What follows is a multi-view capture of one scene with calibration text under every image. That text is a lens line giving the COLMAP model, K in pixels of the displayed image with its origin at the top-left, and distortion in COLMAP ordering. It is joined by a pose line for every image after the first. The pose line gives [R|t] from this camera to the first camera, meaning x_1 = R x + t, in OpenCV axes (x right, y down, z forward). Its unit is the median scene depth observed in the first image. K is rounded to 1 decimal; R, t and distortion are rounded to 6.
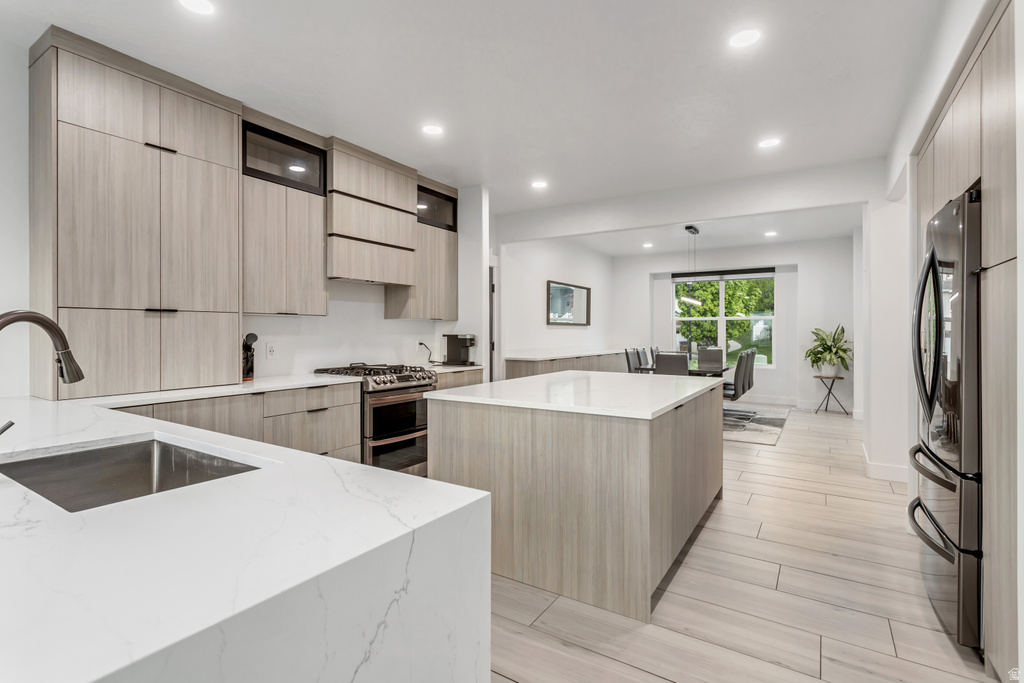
lens RADIAL K [[488.4, 0, 508.5], [0, 488.4, 331.4], [0, 0, 1]] dist [0.000294, 0.005755]
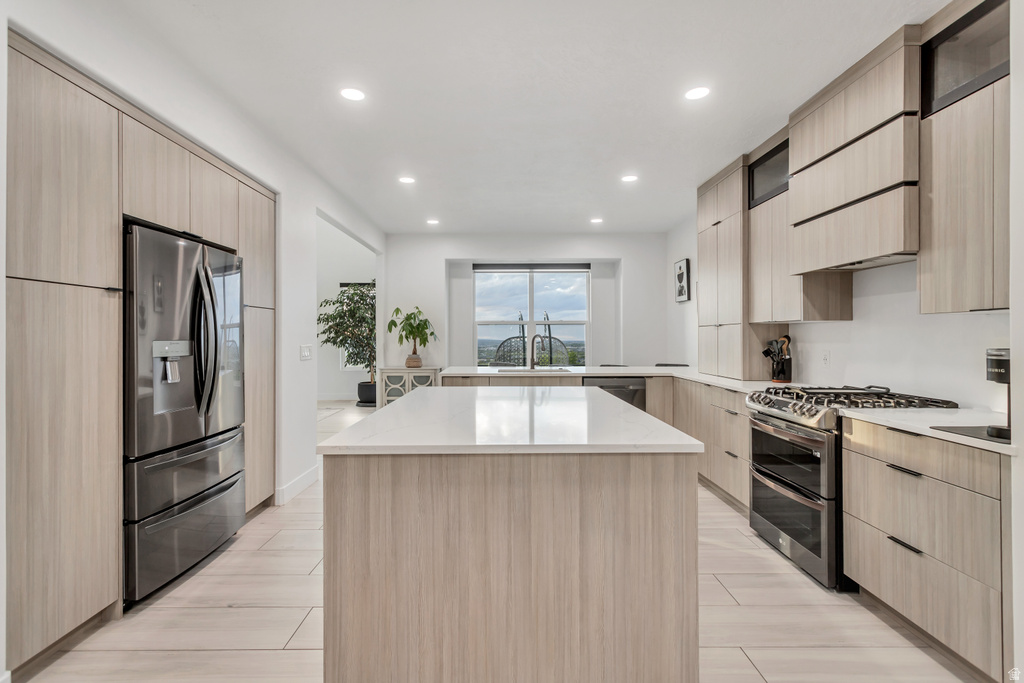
lens RADIAL K [[490.4, 0, 505.2], [0, 490.4, 336.9], [0, 0, 1]] dist [0.001943, 0.000517]
pose [[-0.843831, 0.000282, -0.536609, 0.536790], [0.001076, 0.999999, -0.001166, -0.002964], [0.536608, -0.001561, -0.843830, 1.464642]]
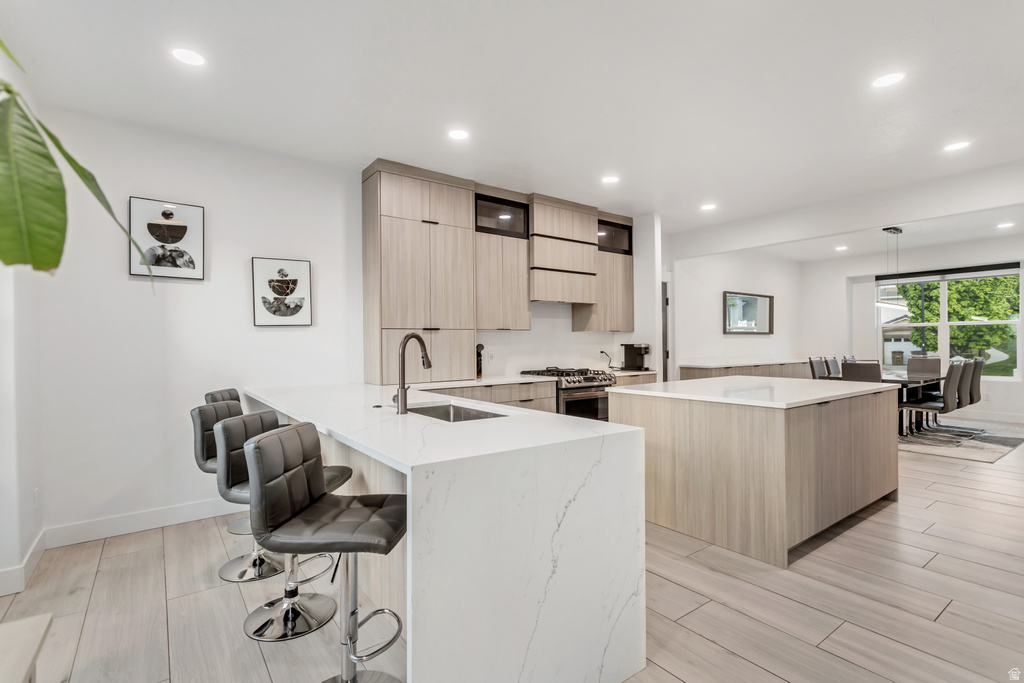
lens RADIAL K [[488.4, 0, 509.8], [0, 488.4, 345.8], [0, 0, 1]] dist [0.000294, 0.005755]
pose [[0.935895, -0.006567, -0.352219, 0.038691], [0.009315, 0.999938, 0.006106, 0.001367], [0.352157, -0.008996, 0.935898, -0.248683]]
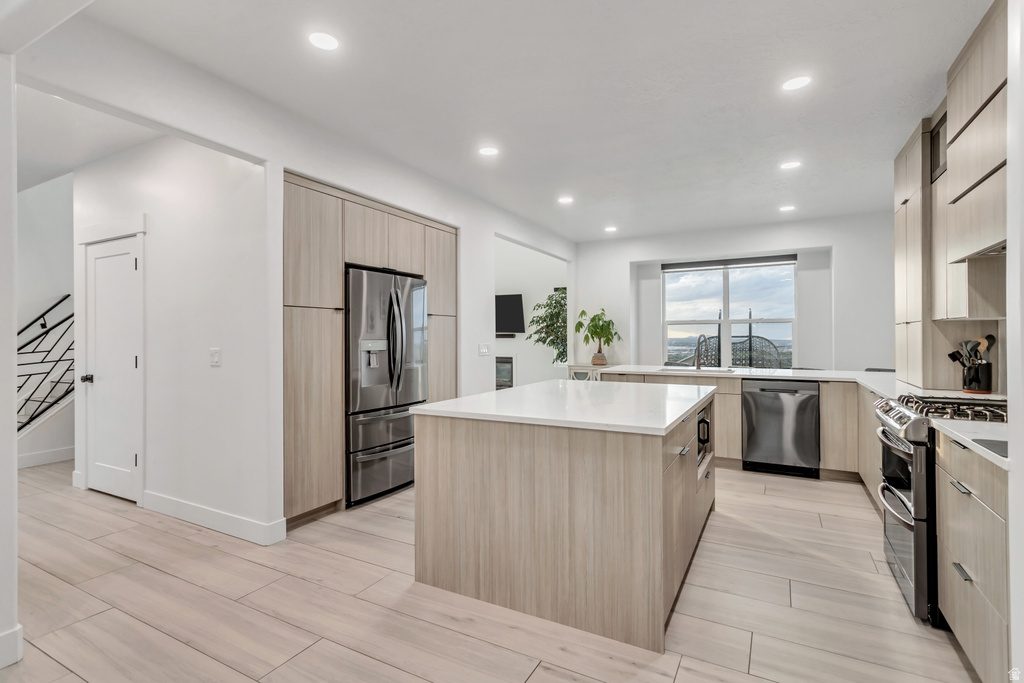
lens RADIAL K [[490.4, 0, 491.8], [0, 490.4, 337.5], [0, 0, 1]] dist [0.001943, 0.000517]
pose [[-0.998937, 0.002322, -0.046038, 0.361846], [0.002300, 0.999997, 0.000525, -0.004403], [0.046039, 0.000418, -0.998940, 1.694228]]
